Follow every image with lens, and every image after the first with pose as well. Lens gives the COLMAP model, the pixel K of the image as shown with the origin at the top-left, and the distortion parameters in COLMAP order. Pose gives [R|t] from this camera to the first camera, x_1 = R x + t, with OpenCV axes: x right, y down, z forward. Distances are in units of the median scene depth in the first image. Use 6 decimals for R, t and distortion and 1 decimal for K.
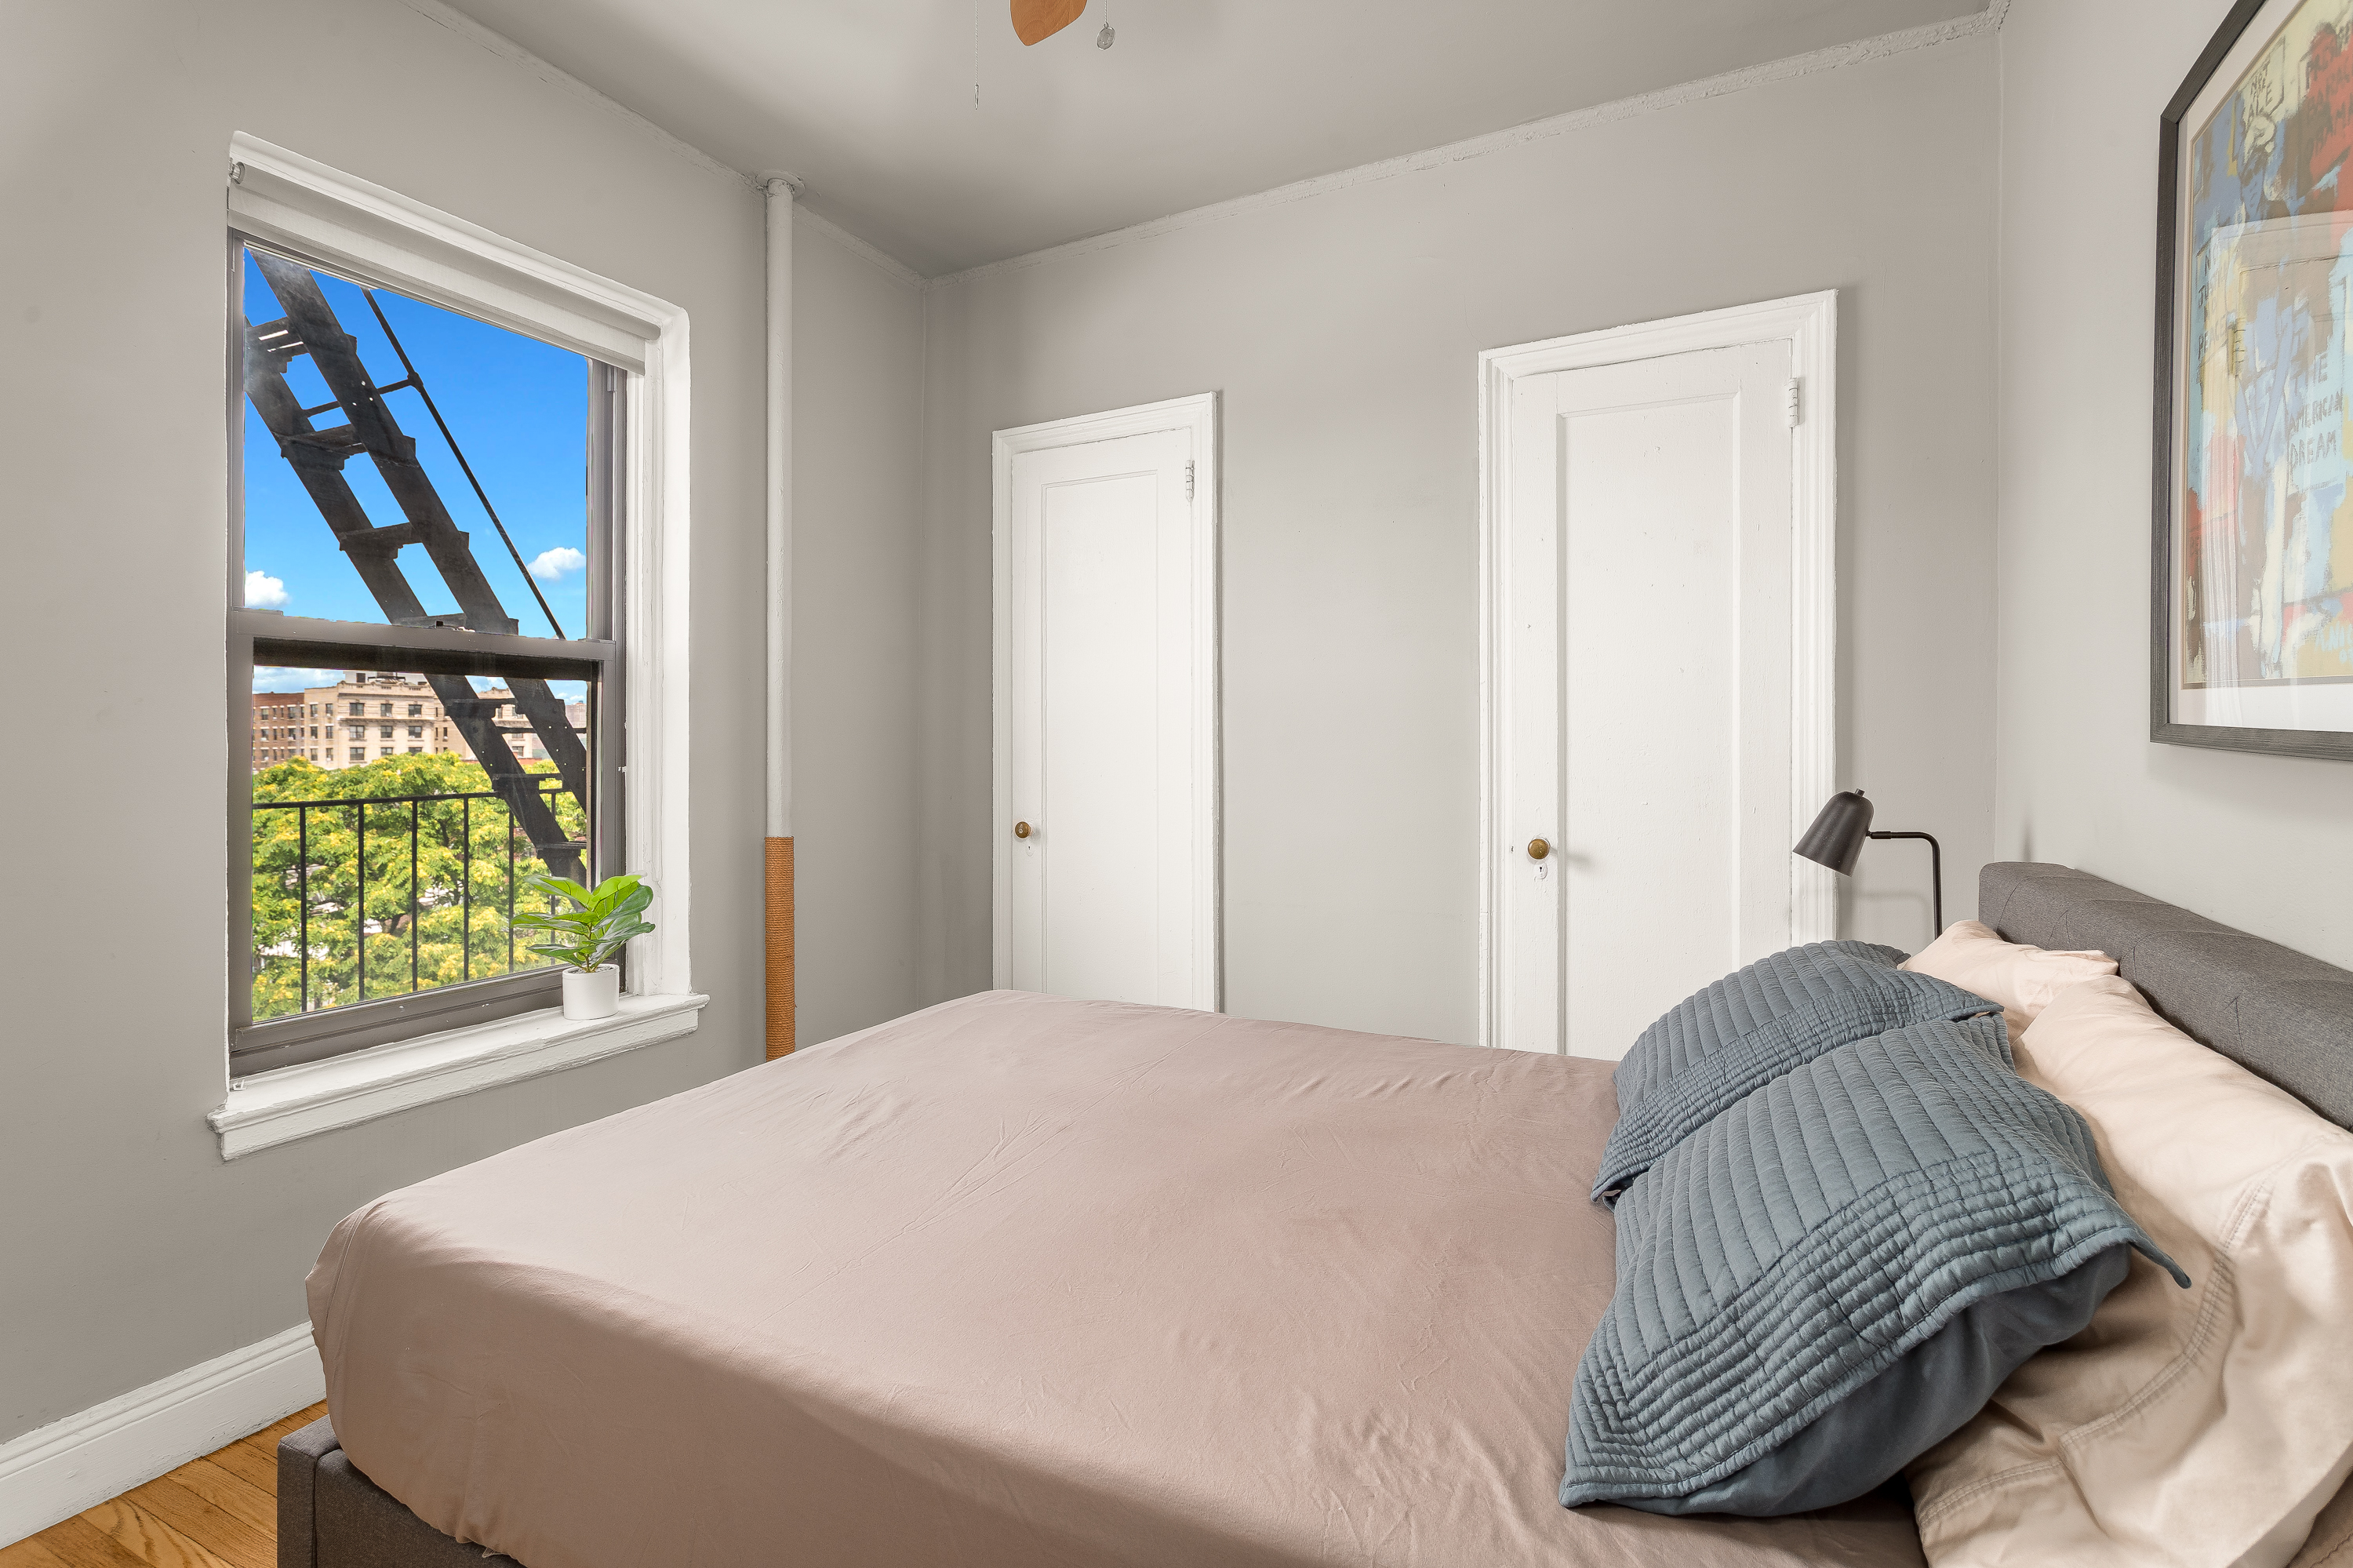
lens RADIAL K [[1120.4, 0, 1175.7], [0, 1120.4, 777.5], [0, 0, 1]] dist [-0.002911, -0.000700]
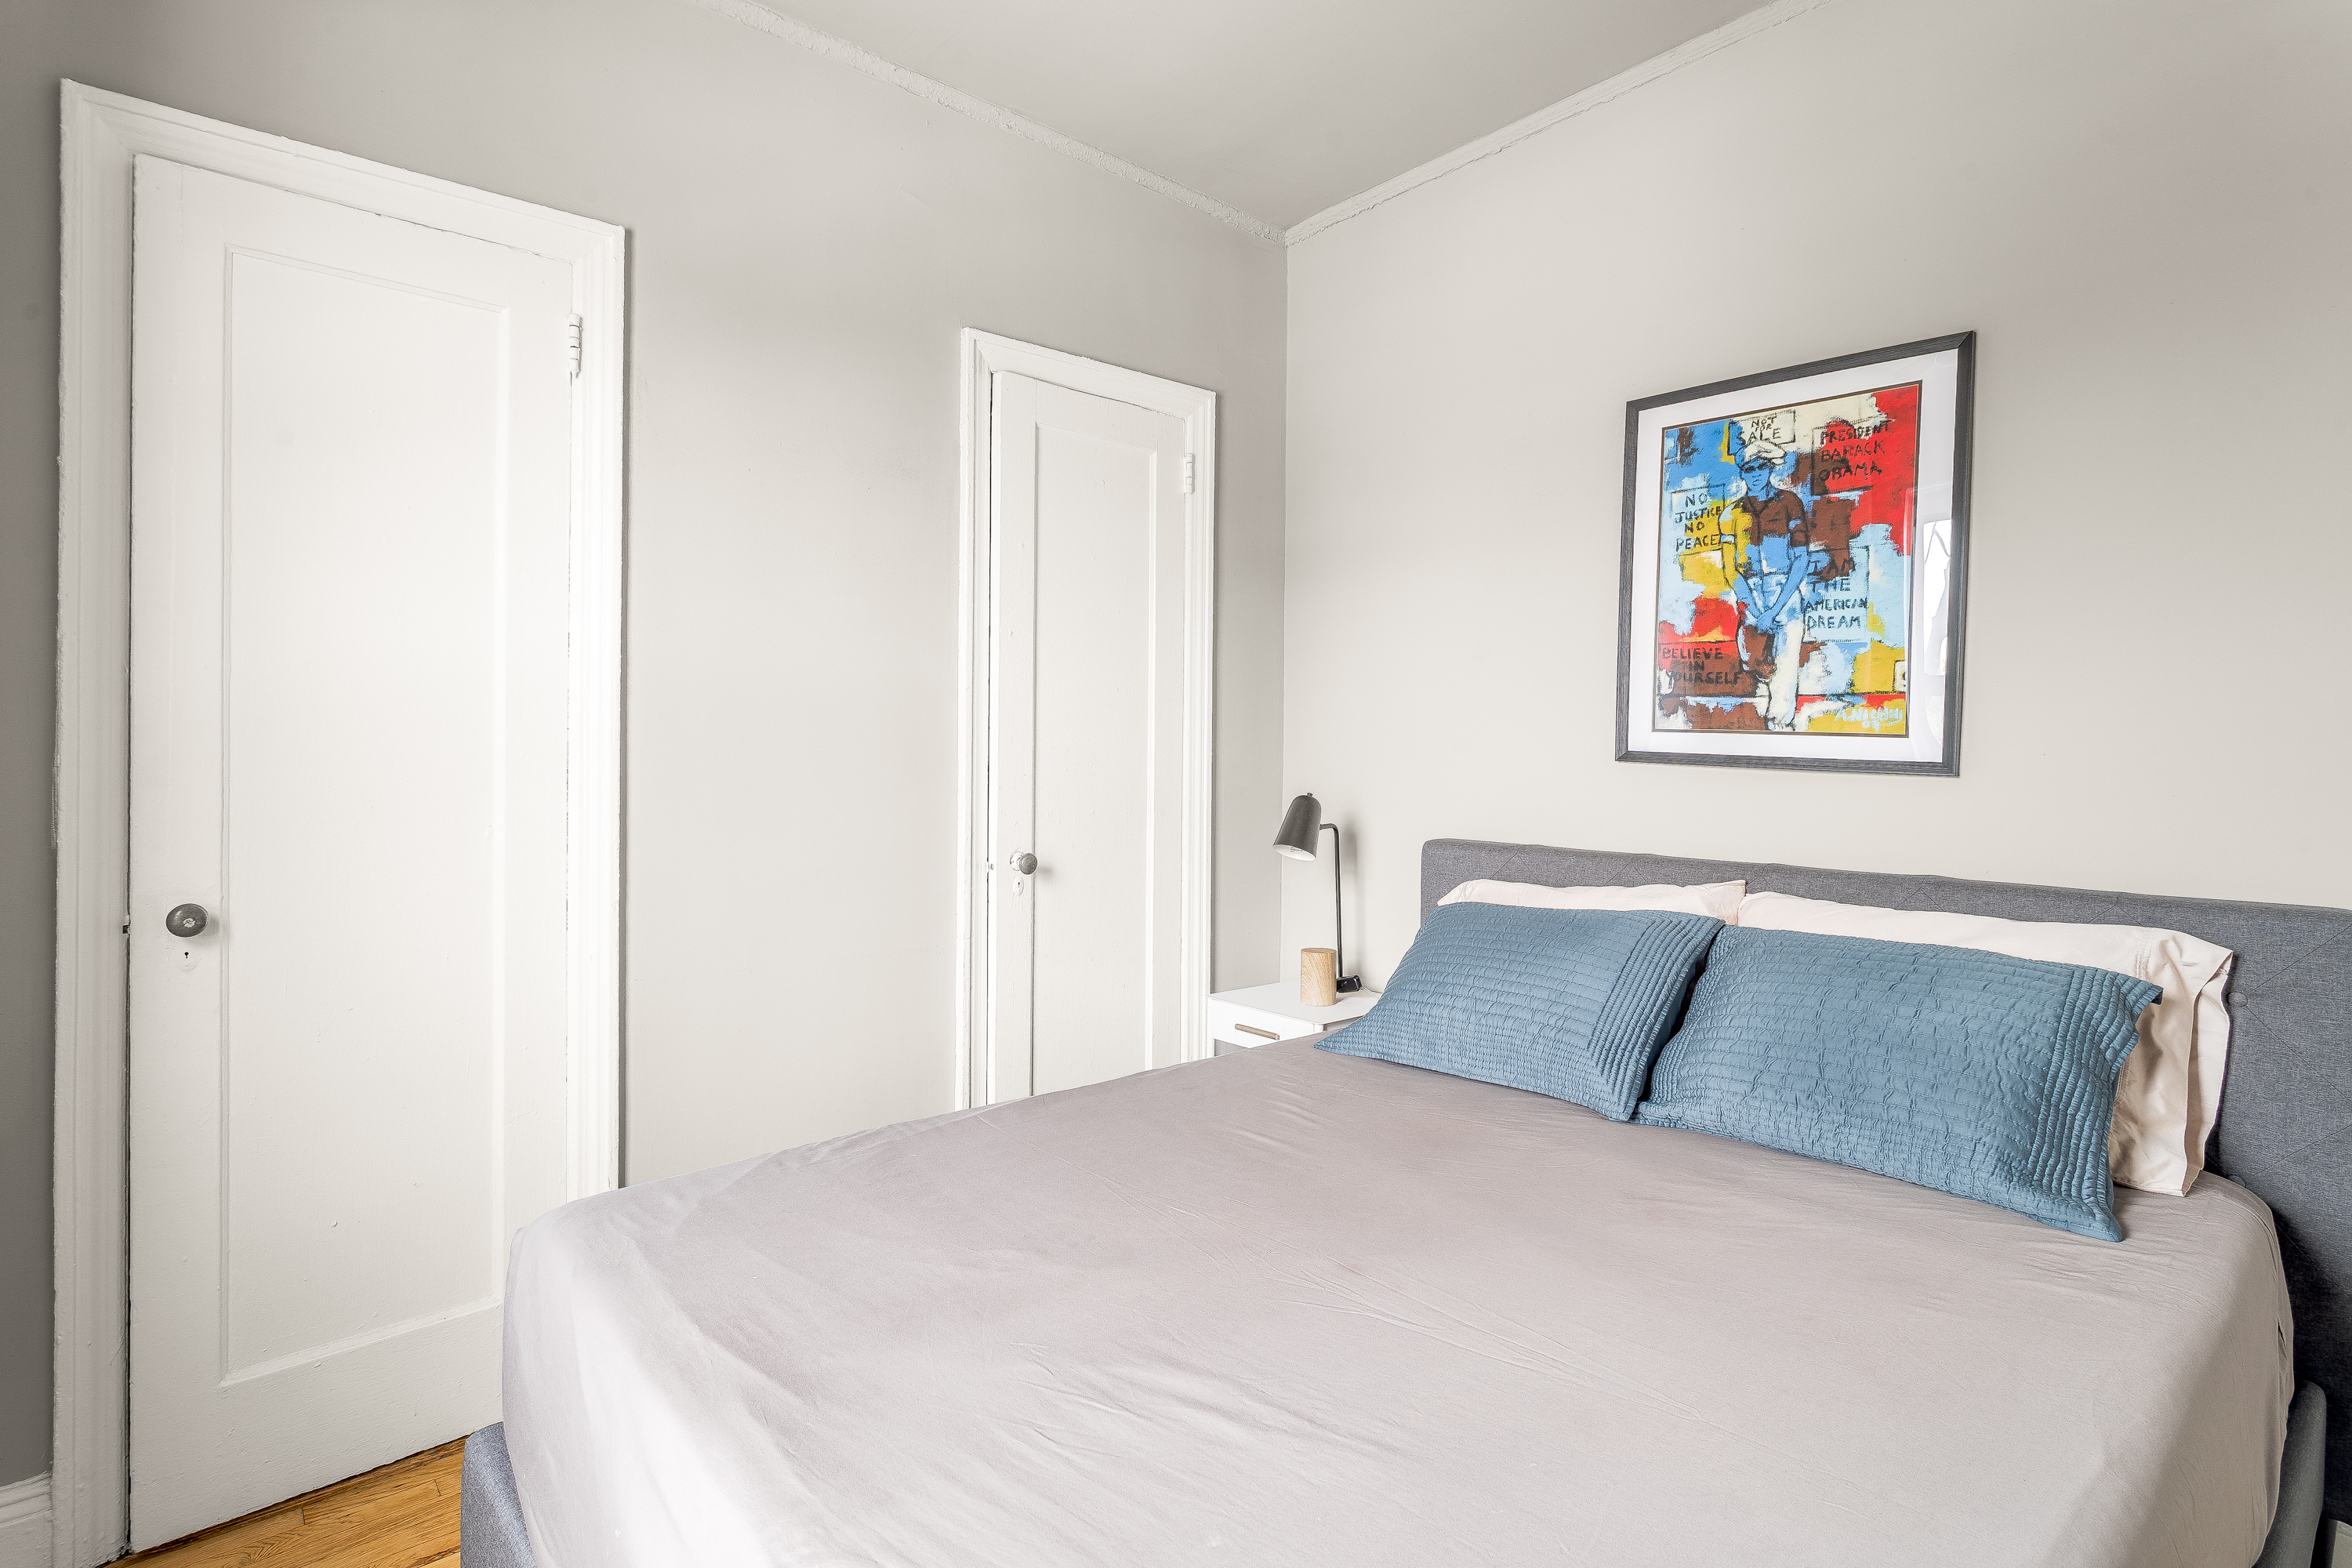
lens RADIAL K [[1119.8, 0, 1180.0], [0, 1119.8, 770.3], [0, 0, 1]] dist [-0.002911, -0.000700]
pose [[0.395693, -0.008520, 0.918343, -1.137250], [0.016752, 0.999858, 0.002058, -0.037780], [-0.918230, 0.014570, 0.395779, 1.086160]]
